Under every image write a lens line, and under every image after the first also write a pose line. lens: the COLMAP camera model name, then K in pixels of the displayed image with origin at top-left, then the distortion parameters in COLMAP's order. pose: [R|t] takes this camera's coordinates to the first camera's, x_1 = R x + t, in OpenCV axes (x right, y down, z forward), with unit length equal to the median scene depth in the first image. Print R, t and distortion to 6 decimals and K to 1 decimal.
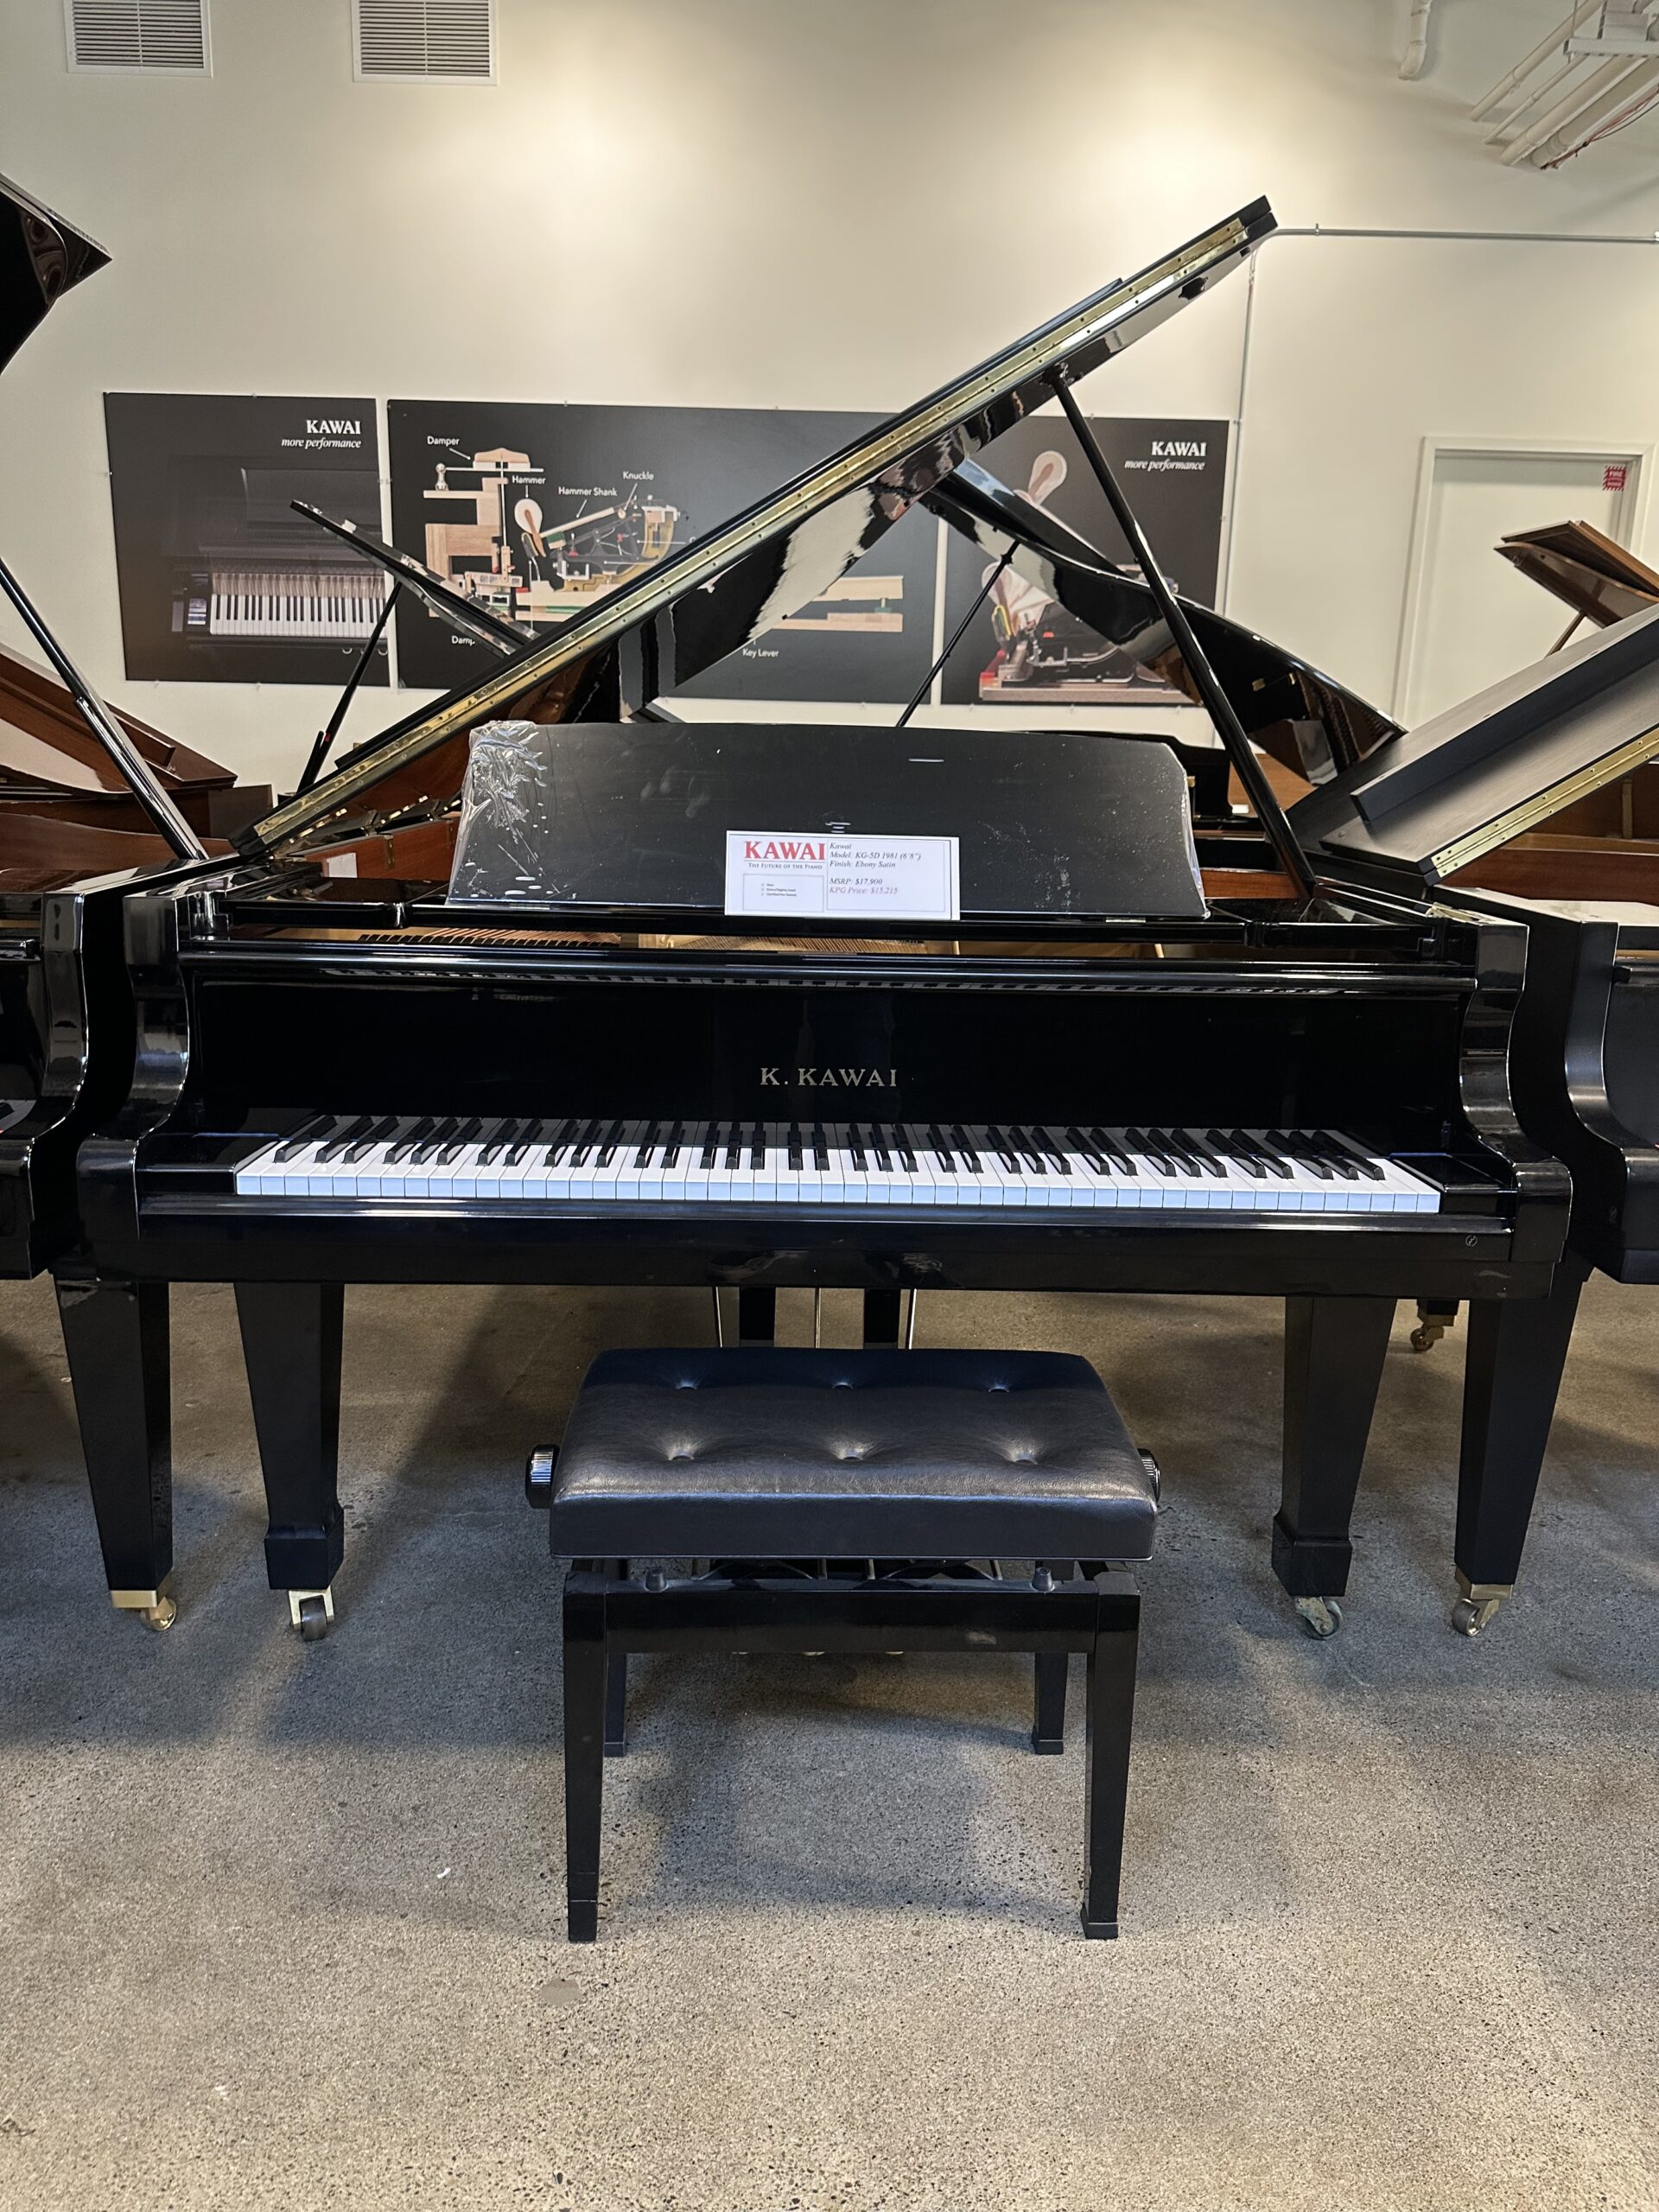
lens RADIAL K [[1572.6, 0, 815.2], [0, 1572.6, 1096.3], [0, 0, 1]] dist [0.046472, -0.050779]
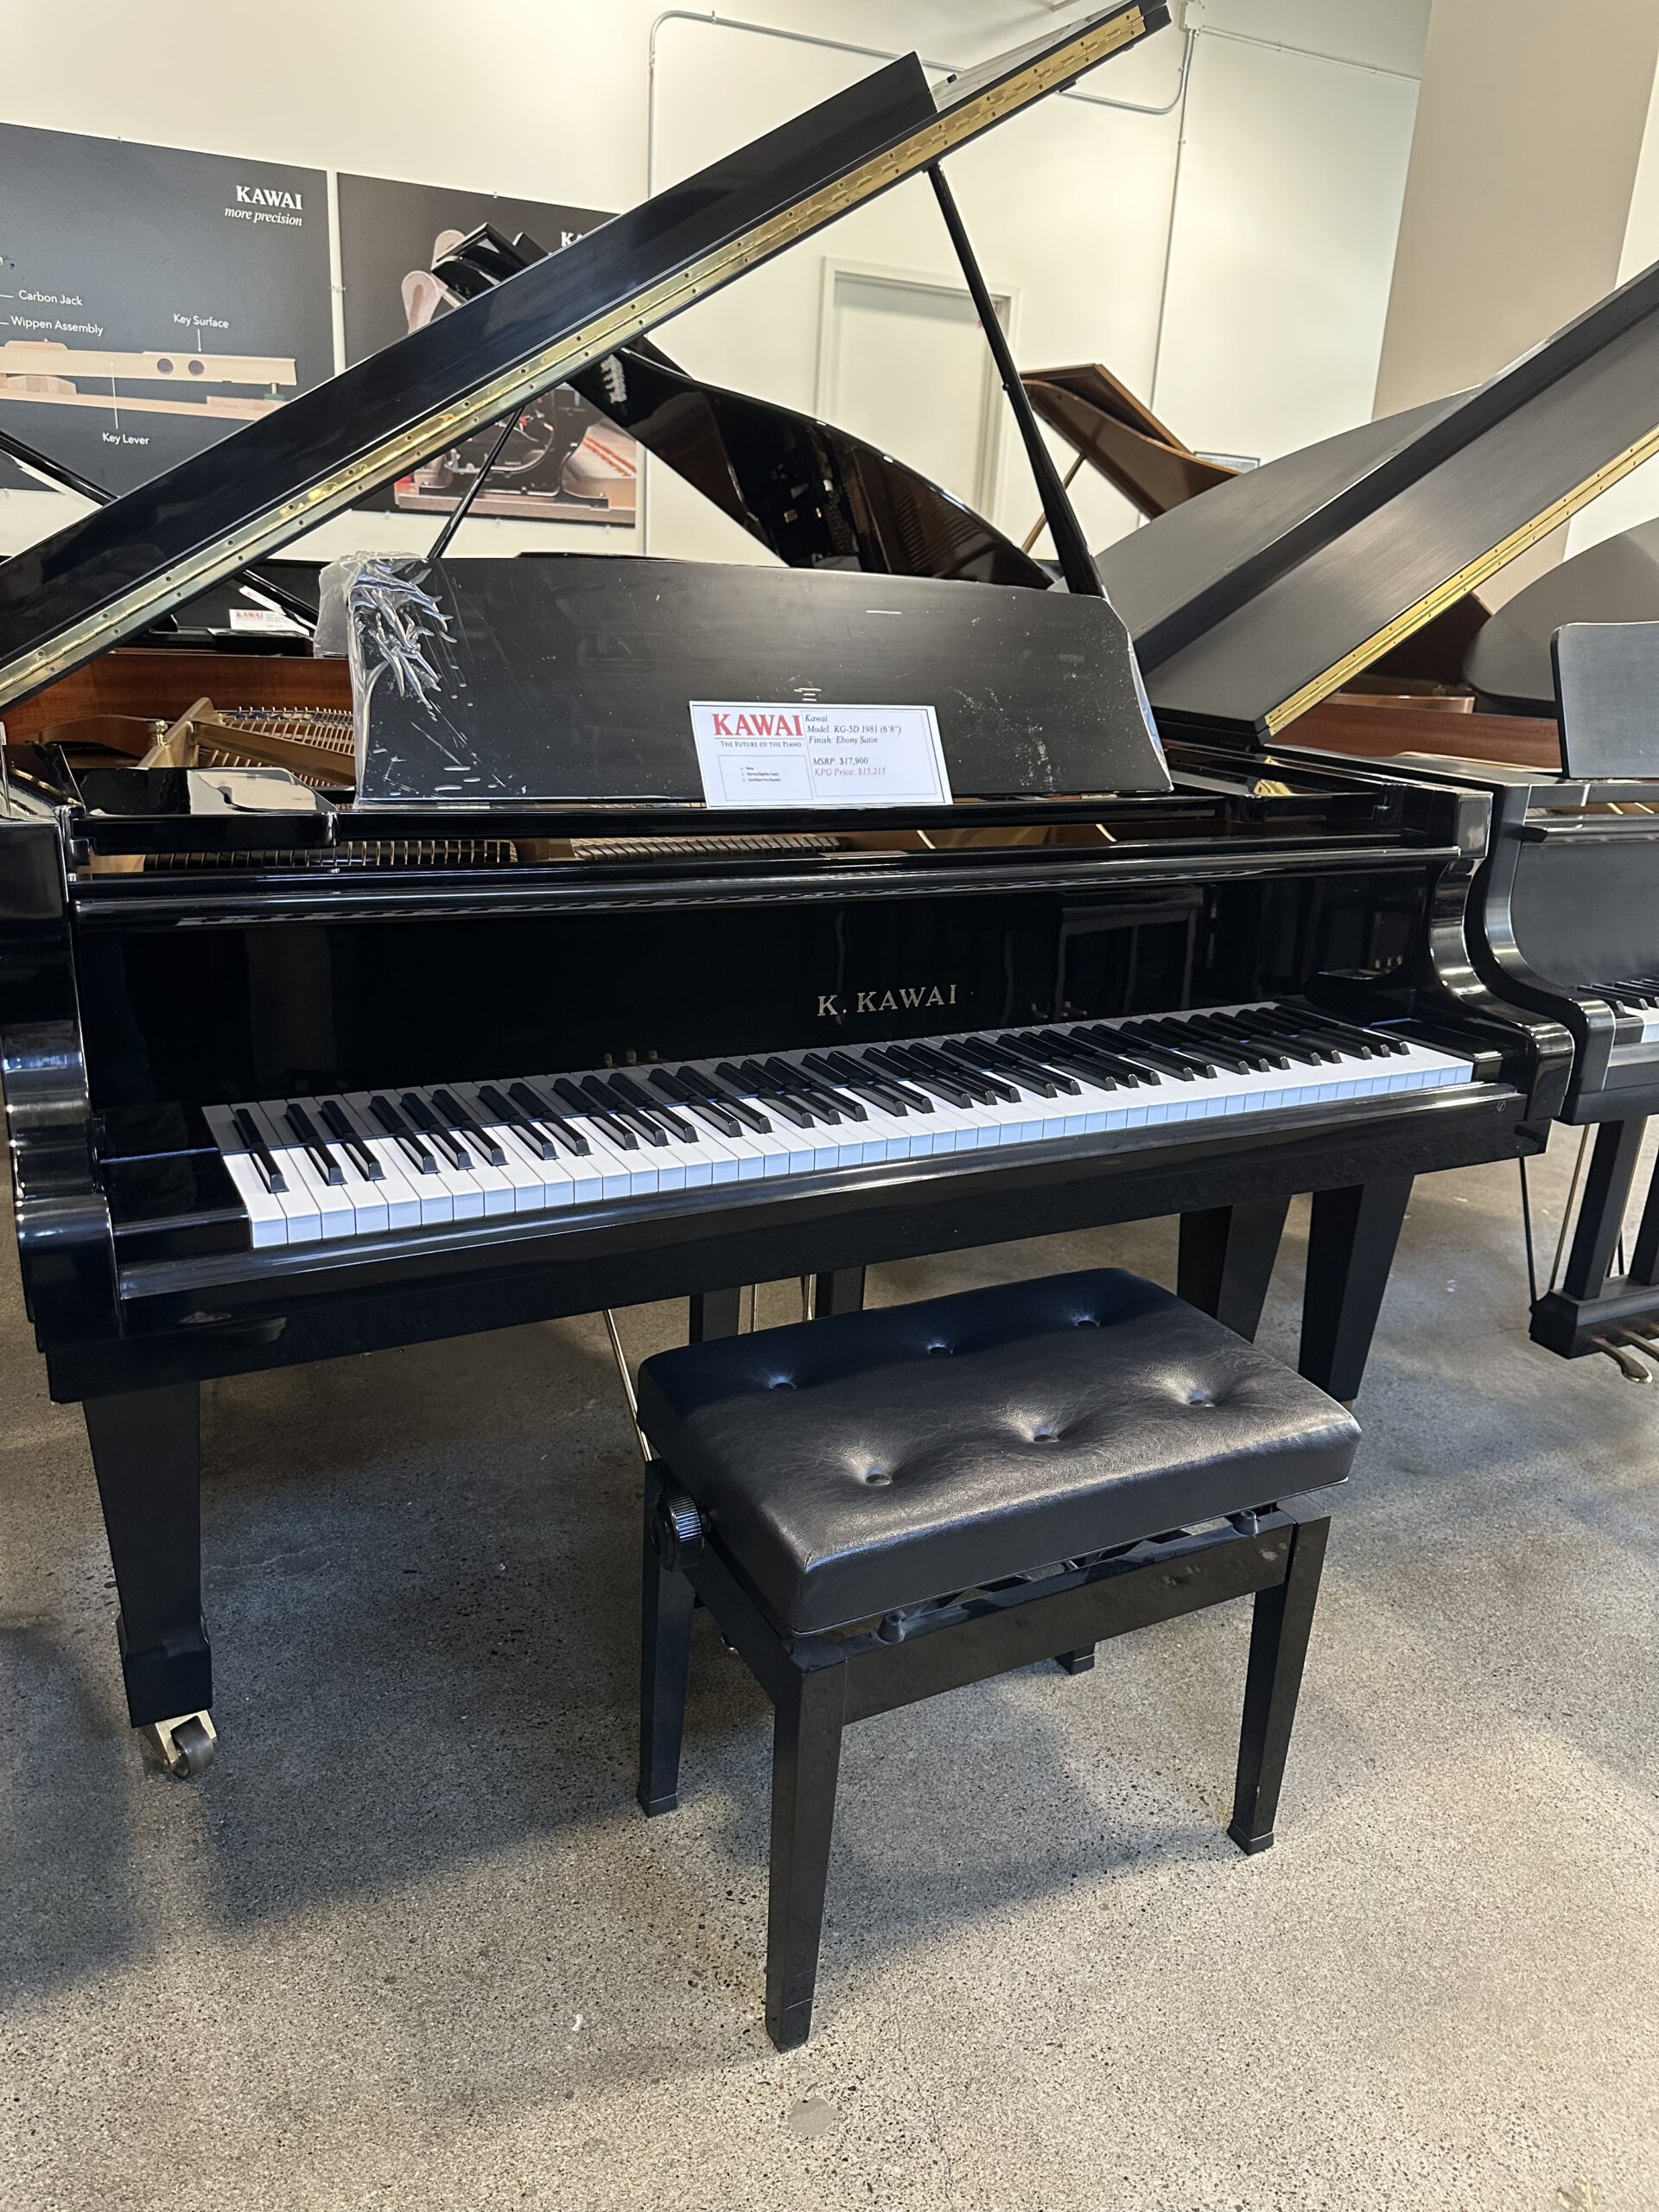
lens RADIAL K [[1572.6, 0, 815.2], [0, 1572.6, 1096.3], [0, 0, 1]] dist [0.046472, -0.050779]
pose [[0.901356, -0.114145, 0.417766, -0.364261], [0.067377, 0.989855, 0.125086, -0.065283], [-0.427806, -0.084599, 0.899903, 0.228106]]
